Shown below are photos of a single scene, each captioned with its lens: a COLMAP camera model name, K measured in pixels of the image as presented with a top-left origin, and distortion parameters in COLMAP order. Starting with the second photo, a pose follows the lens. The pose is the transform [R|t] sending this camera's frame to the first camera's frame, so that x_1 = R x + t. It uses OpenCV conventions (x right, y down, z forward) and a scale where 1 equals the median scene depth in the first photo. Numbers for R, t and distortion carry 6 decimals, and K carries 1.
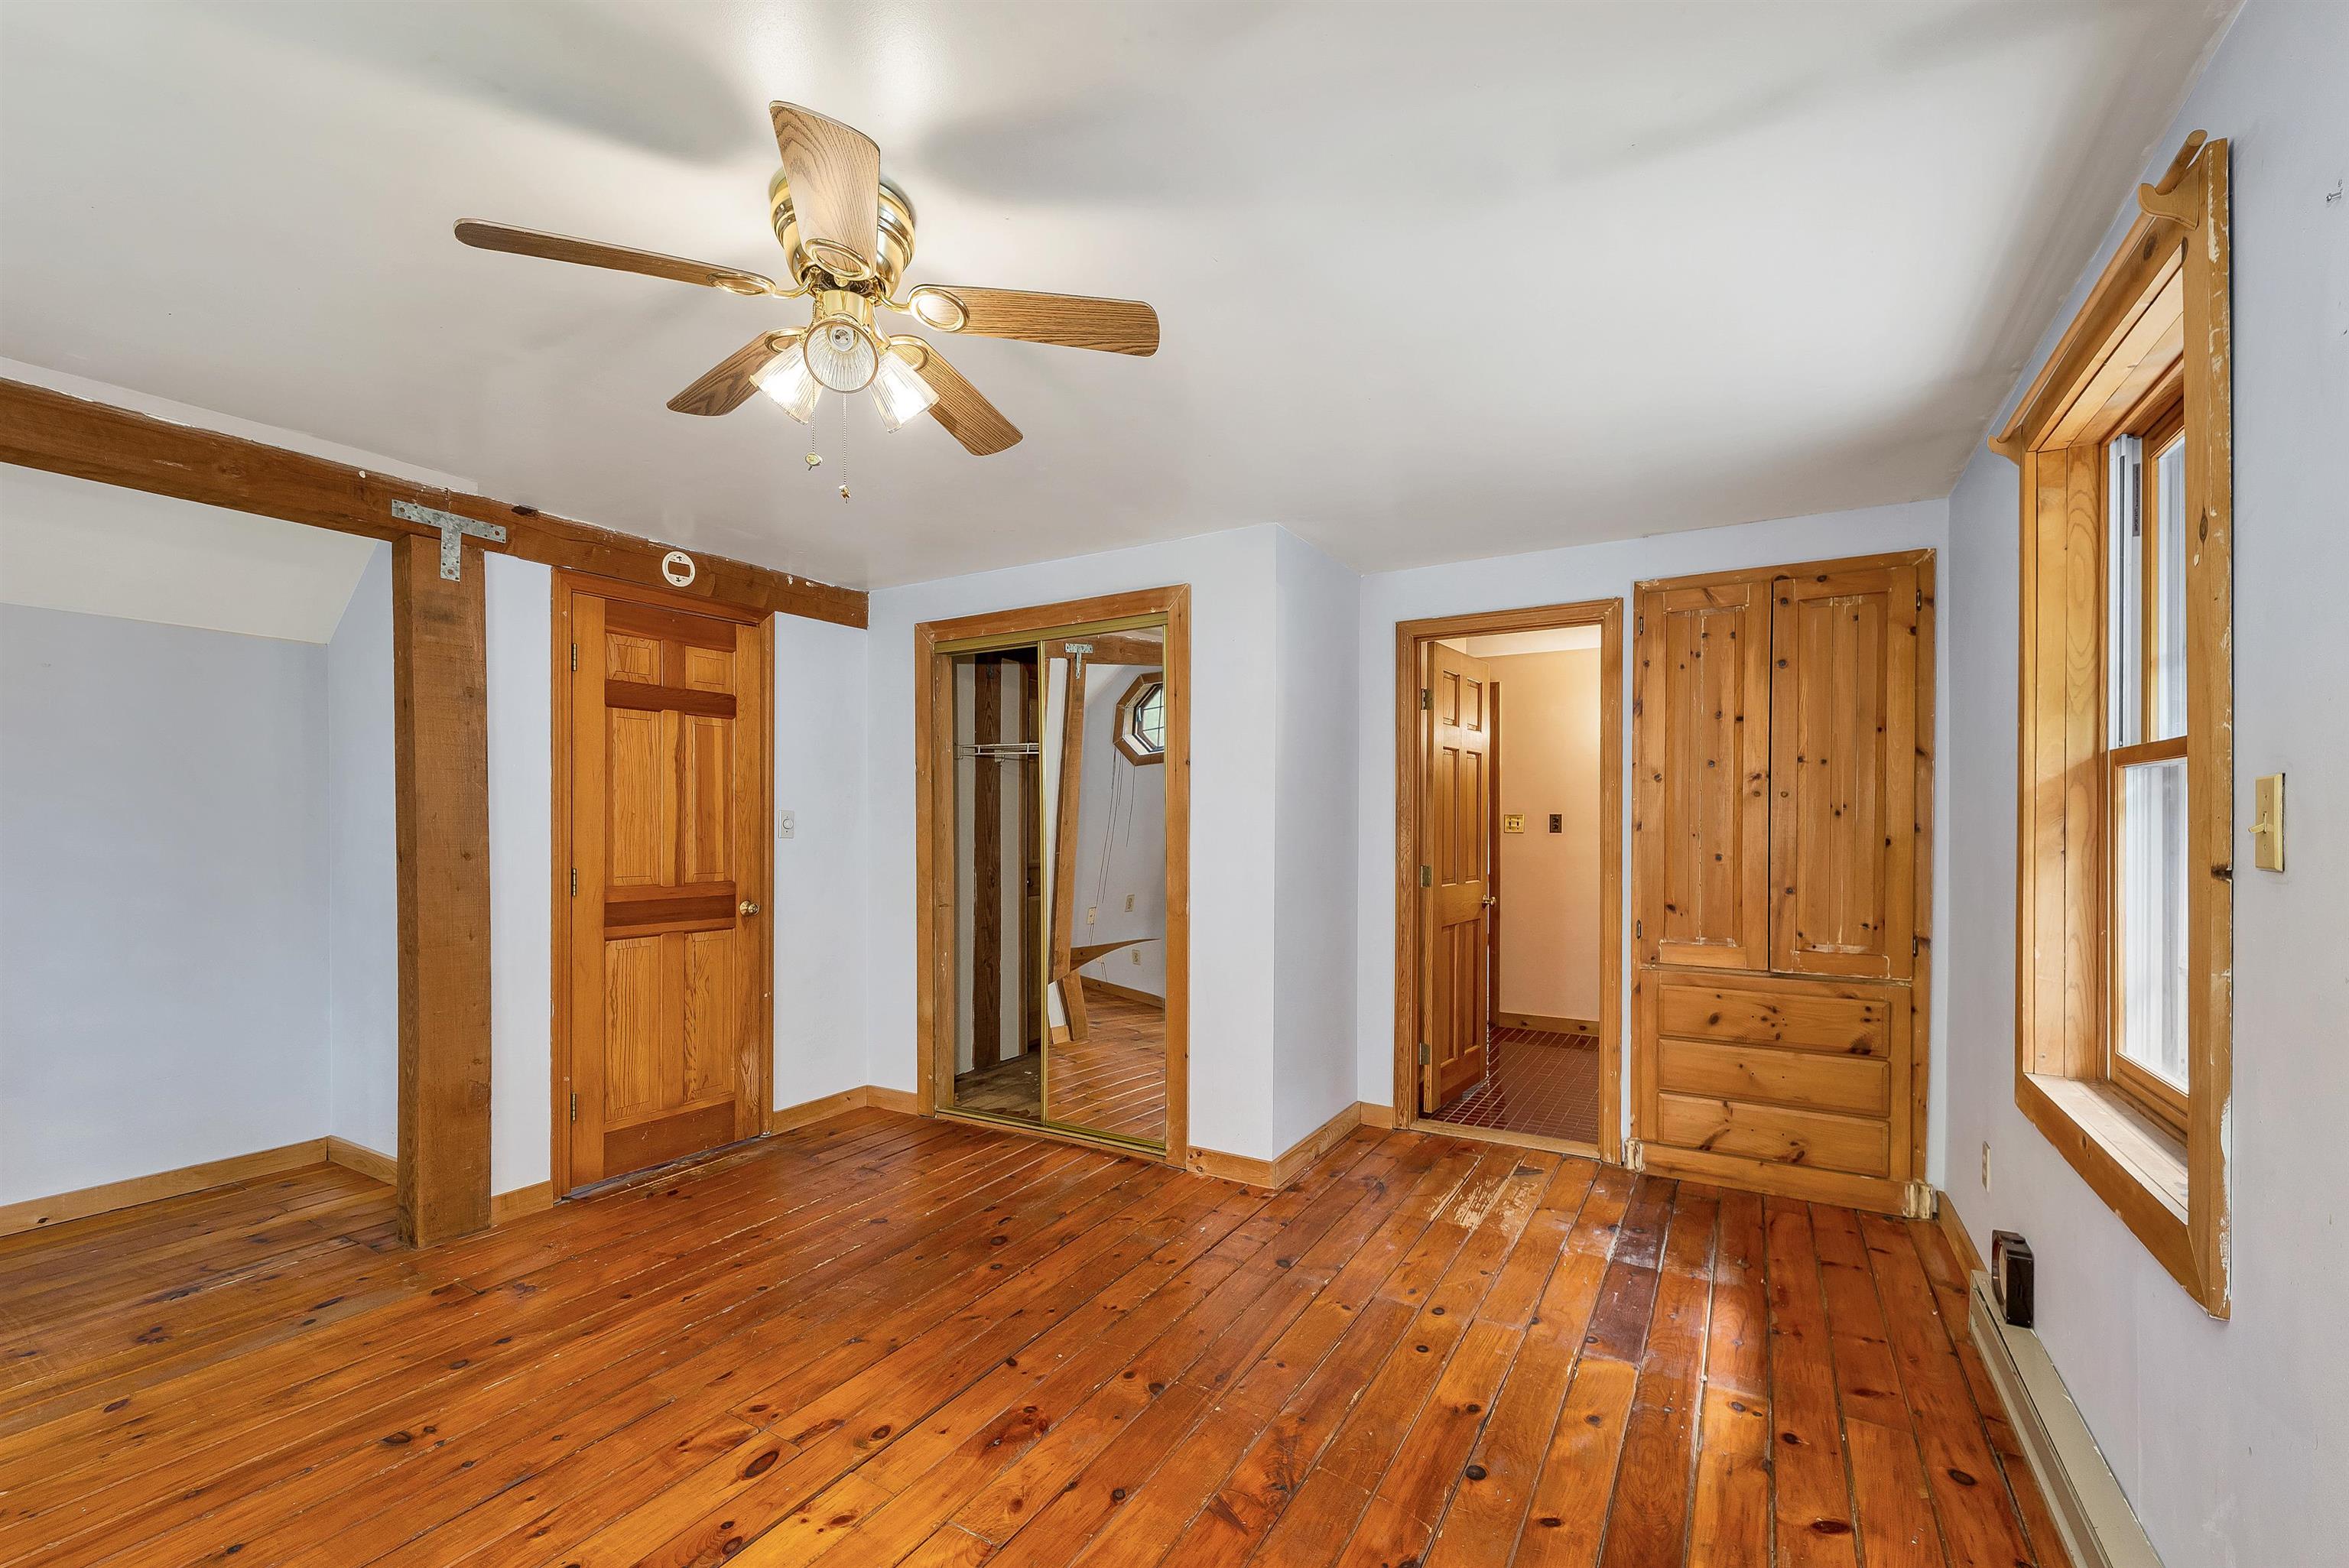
lens RADIAL K [[992.2, 0, 1175.4], [0, 992.2, 821.6], [0, 0, 1]] dist [-0.001970, -0.000232]
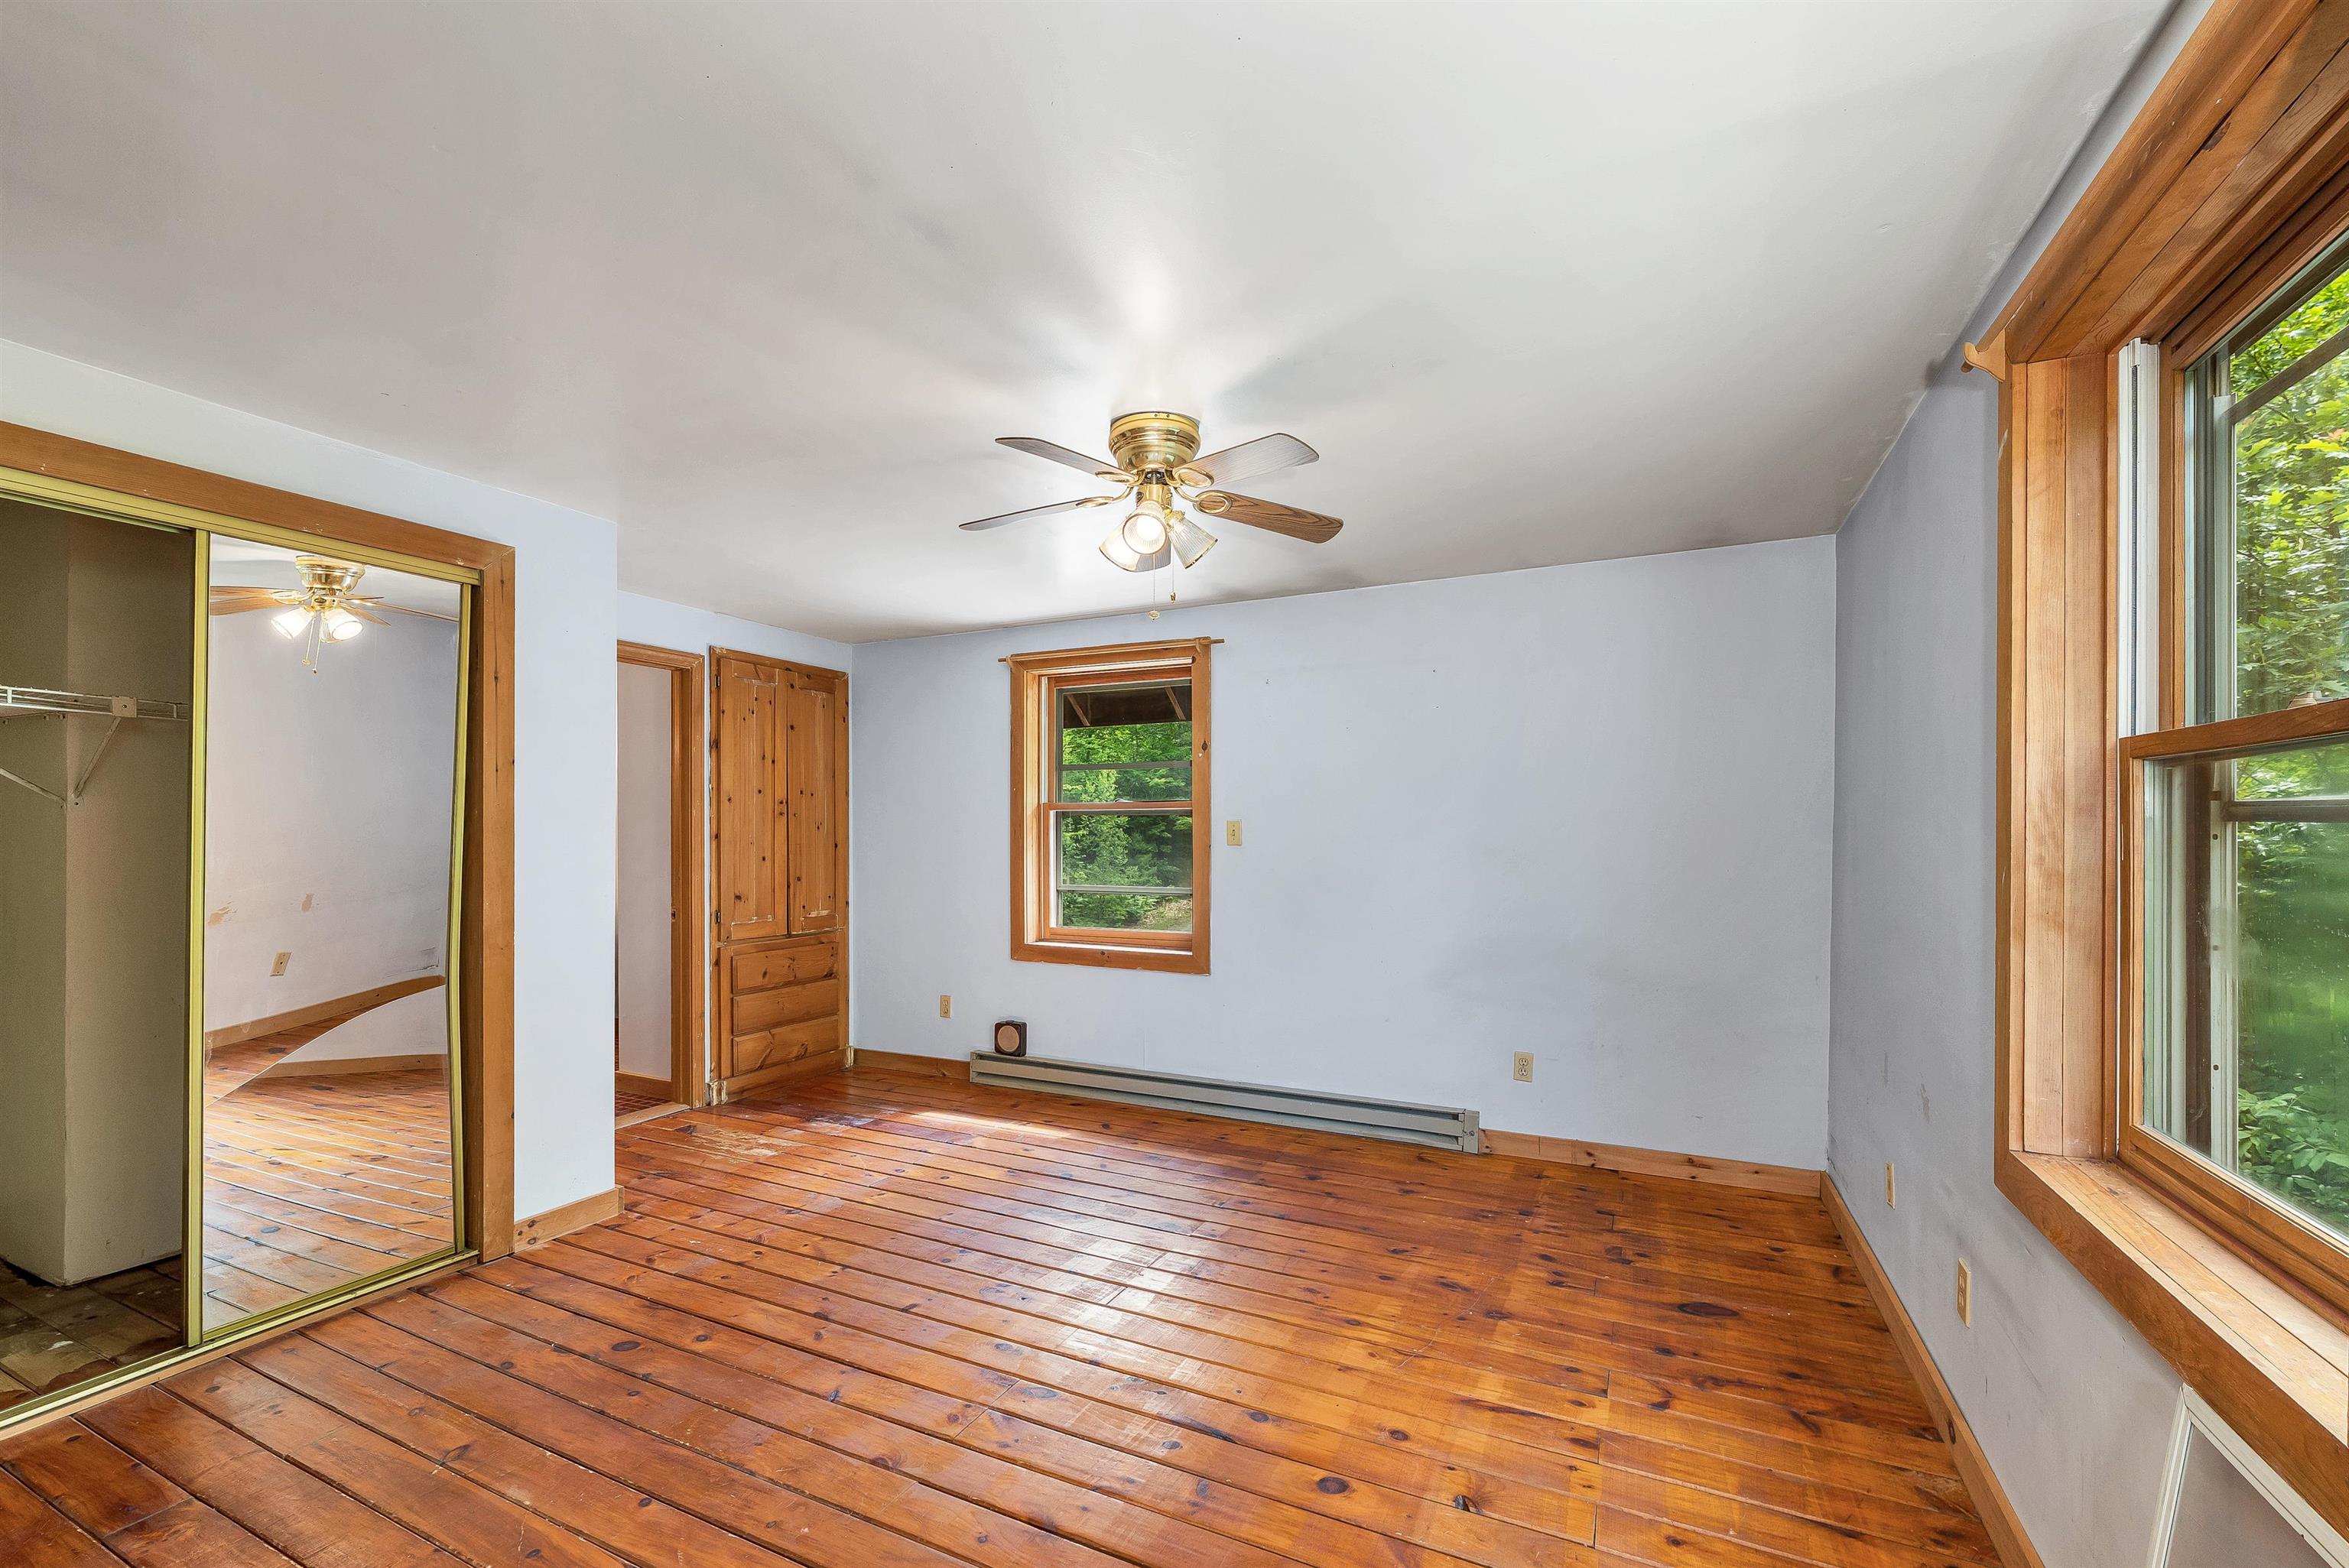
lens RADIAL K [[992.2, 0, 1175.4], [0, 992.2, 821.6], [0, 0, 1]] dist [-0.001970, -0.000232]
pose [[-0.082620, 0.004946, 0.996569, -0.944268], [-0.001807, 0.999985, -0.005112, -0.009969], [-0.996580, -0.002224, -0.082610, 0.557660]]
